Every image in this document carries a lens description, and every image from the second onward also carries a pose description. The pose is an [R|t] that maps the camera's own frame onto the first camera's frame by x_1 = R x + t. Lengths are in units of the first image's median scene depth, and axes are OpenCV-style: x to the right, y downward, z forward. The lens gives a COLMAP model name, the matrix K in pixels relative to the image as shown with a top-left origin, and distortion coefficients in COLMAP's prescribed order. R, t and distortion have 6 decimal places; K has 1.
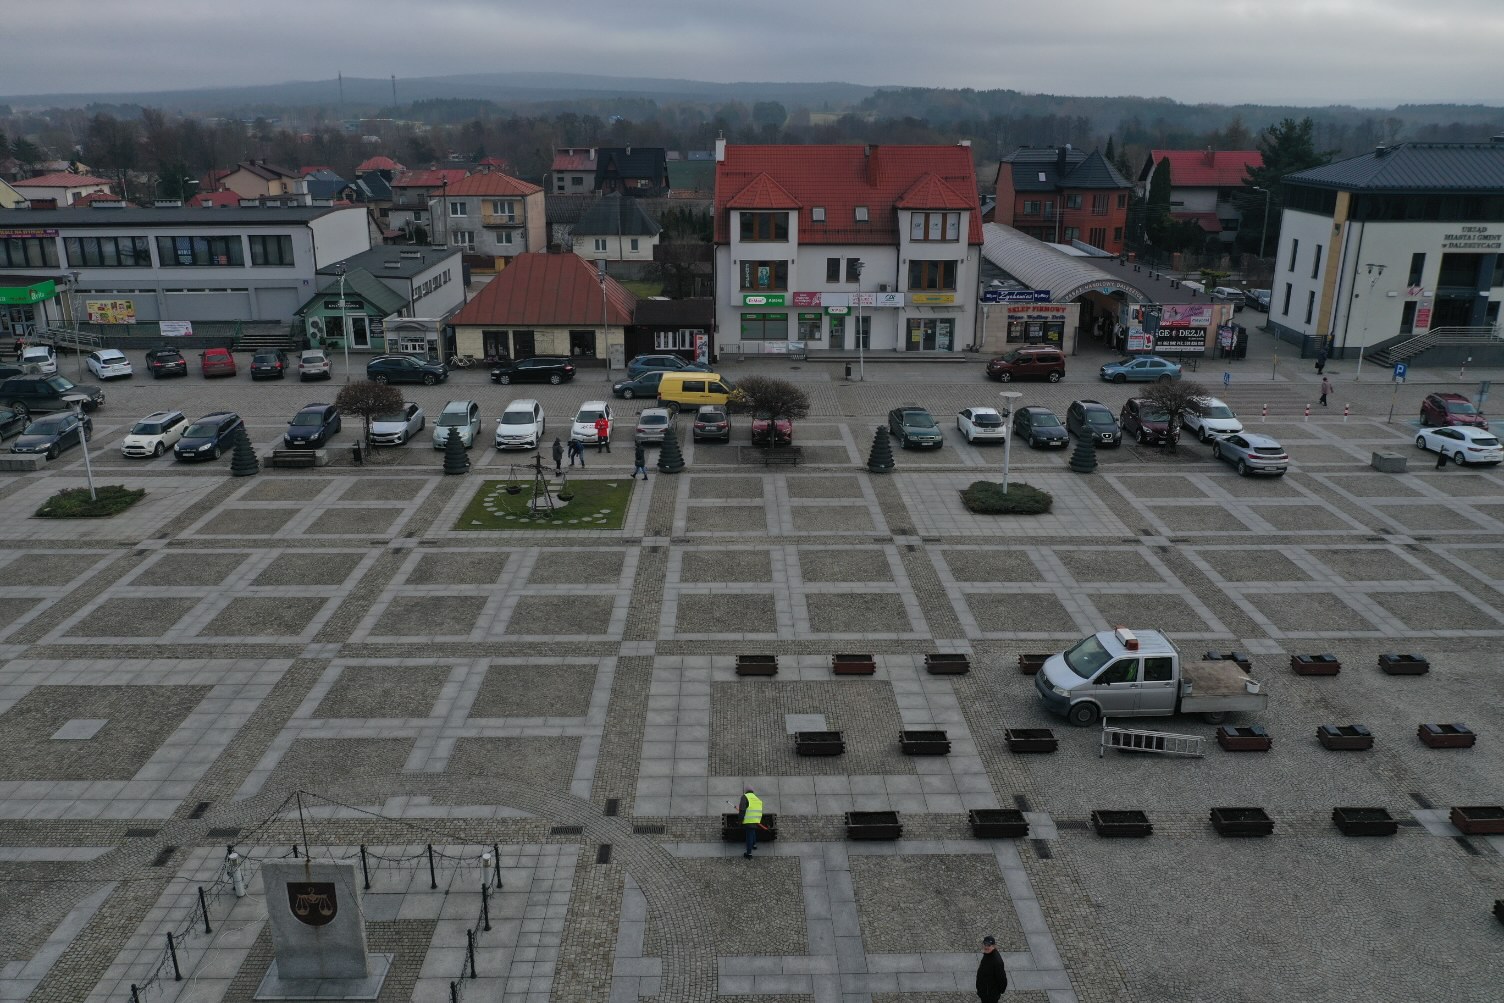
lens RADIAL K [[1173.2, 0, 752.0], [0, 1173.2, 501.5], [0, 0, 1]] dist [-0.020718, -0.001694]
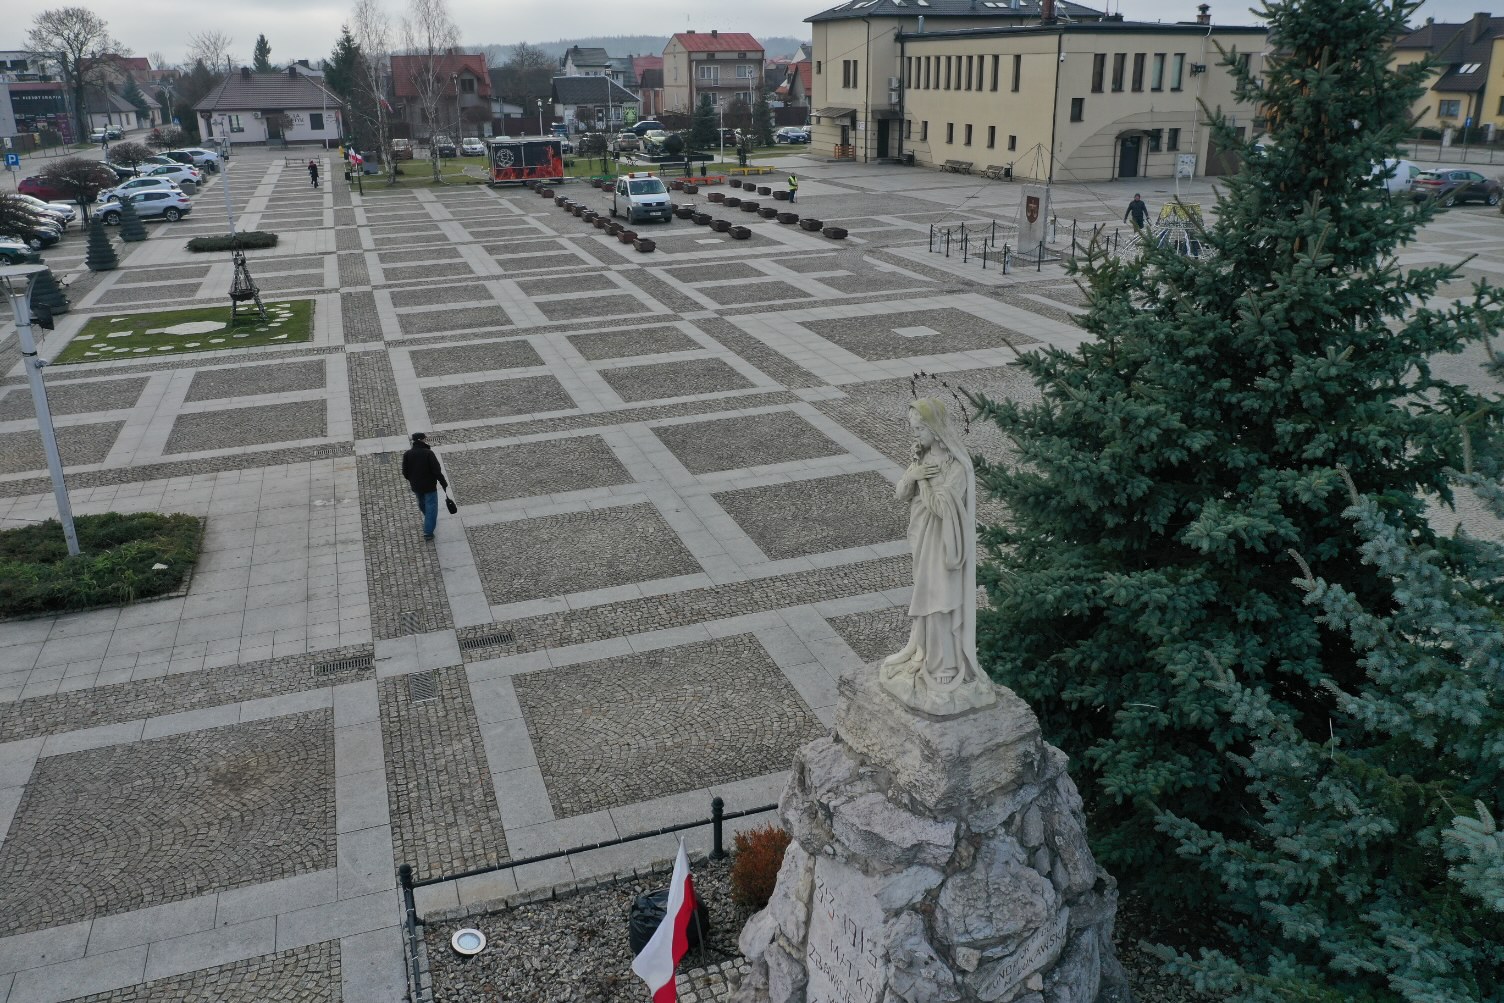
lens RADIAL K [[1173.2, 0, 752.0], [0, 1173.2, 501.5], [0, 0, 1]] dist [-0.020718, -0.001694]
pose [[-0.310802, -0.329241, 0.891629, -0.815122], [0.313153, 0.850240, 0.423116, -0.089055], [-0.897406, 0.410722, -0.161154, 0.731198]]
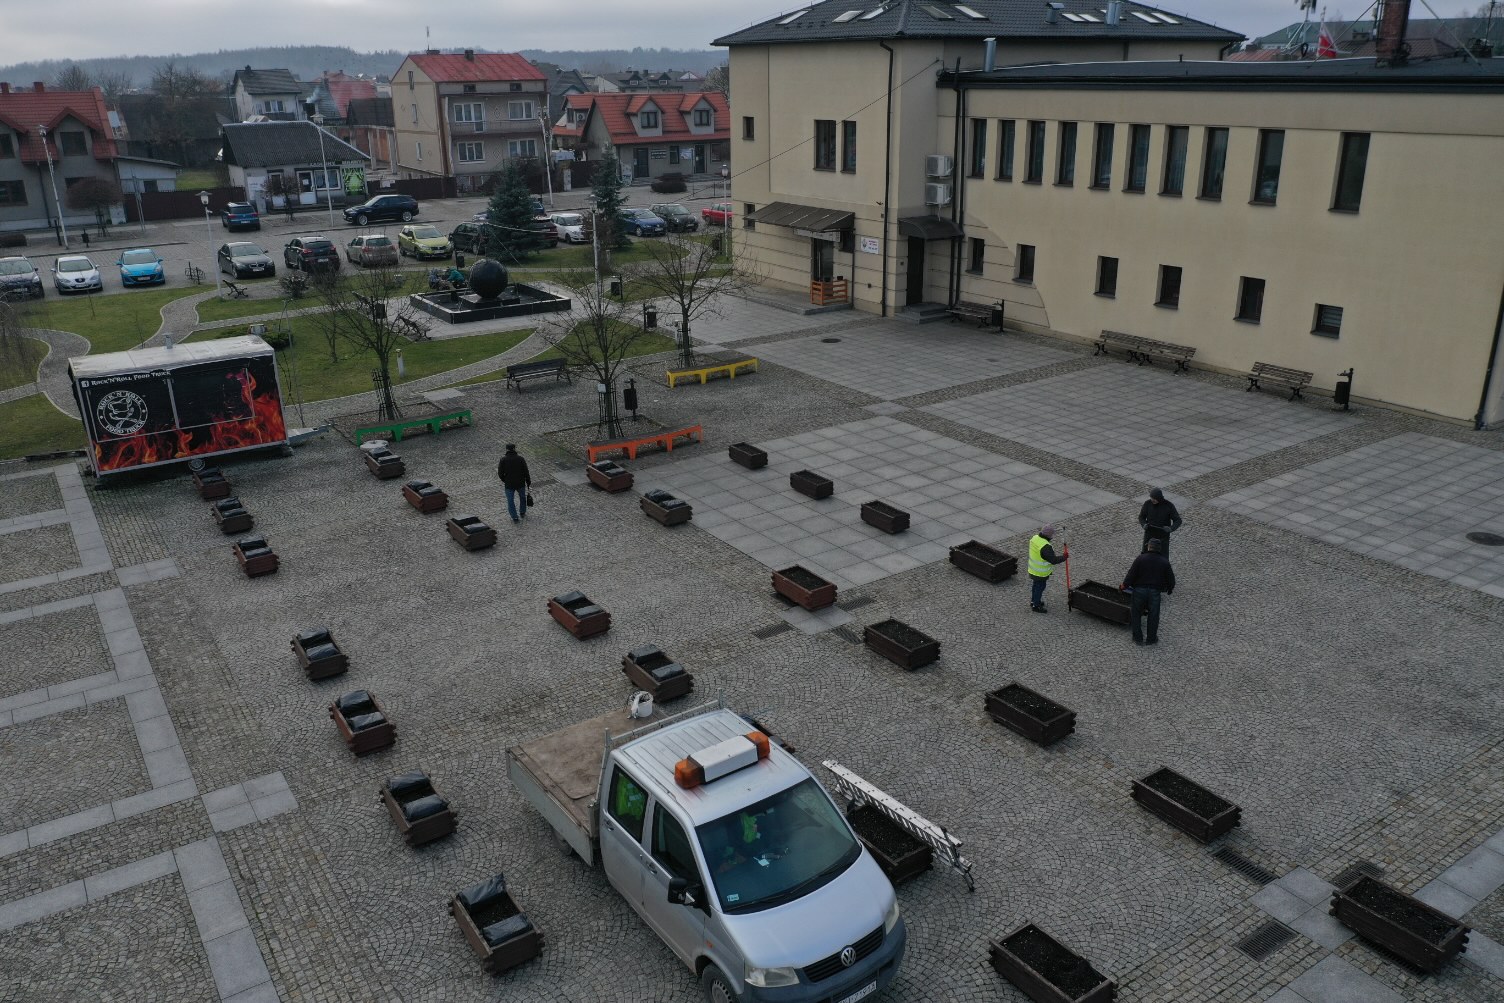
lens RADIAL K [[1173.2, 0, 752.0], [0, 1173.2, 501.5], [0, 0, 1]] dist [-0.020718, -0.001694]
pose [[-0.537854, -0.285745, 0.793135, 0.009257], [0.279305, 0.827273, 0.487450, -0.083138], [-0.795426, 0.483704, -0.365142, 0.598619]]
